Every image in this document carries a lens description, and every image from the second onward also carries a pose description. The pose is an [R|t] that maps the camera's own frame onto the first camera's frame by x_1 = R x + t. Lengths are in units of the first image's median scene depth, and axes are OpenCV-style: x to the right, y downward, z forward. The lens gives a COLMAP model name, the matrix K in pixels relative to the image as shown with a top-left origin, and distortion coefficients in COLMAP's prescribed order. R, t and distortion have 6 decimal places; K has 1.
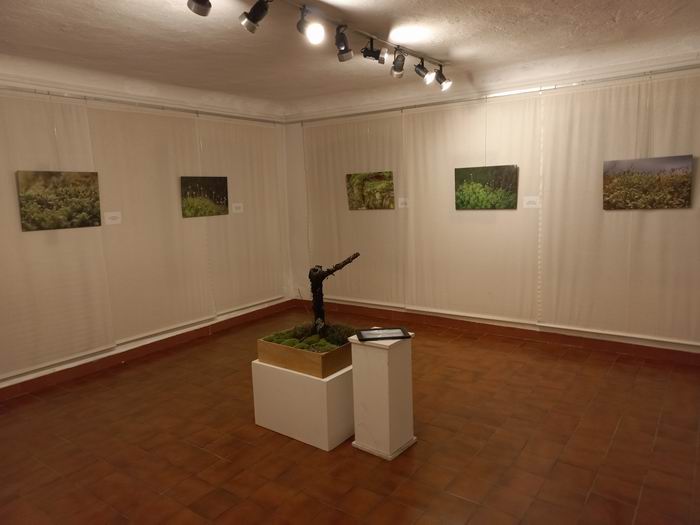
lens RADIAL K [[508.2, 0, 350.0], [0, 508.2, 262.5], [0, 0, 1]] dist [0.047184, 0.002215]
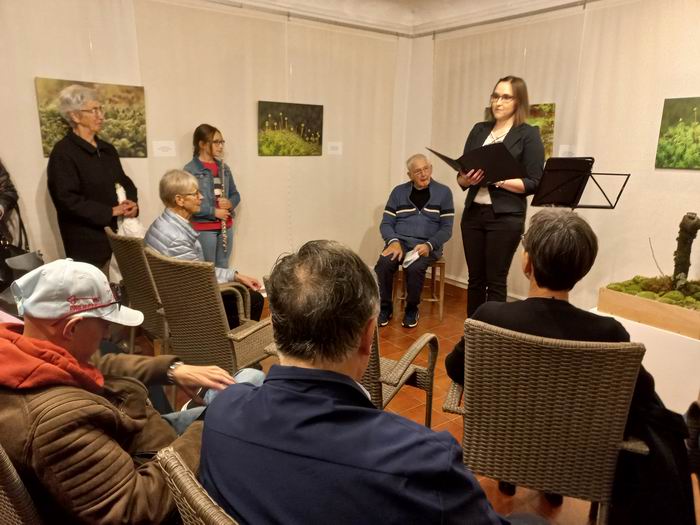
lens RADIAL K [[507.0, 0, 350.0], [0, 507.0, 268.3], [0, 0, 1]] dist [0.036274, -0.010061]
pose [[0.948987, 0.125059, -0.289455, 0.052505], [-0.094916, 0.988706, 0.115984, -0.020692], [0.300690, -0.082593, 0.950139, 0.290418]]
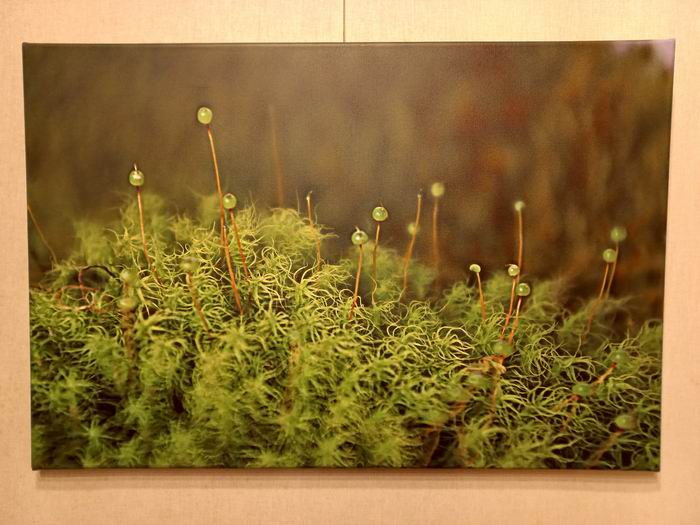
lens RADIAL K [[507.0, 0, 350.0], [0, 507.0, 268.3], [0, 0, 1]] dist [0.036274, -0.010061]
pose [[0.831038, 0.035742, 0.555066, 0.204209], [0.052089, 0.988547, -0.141641, -0.126991], [-0.553771, 0.146621, 0.819658, 0.894675]]
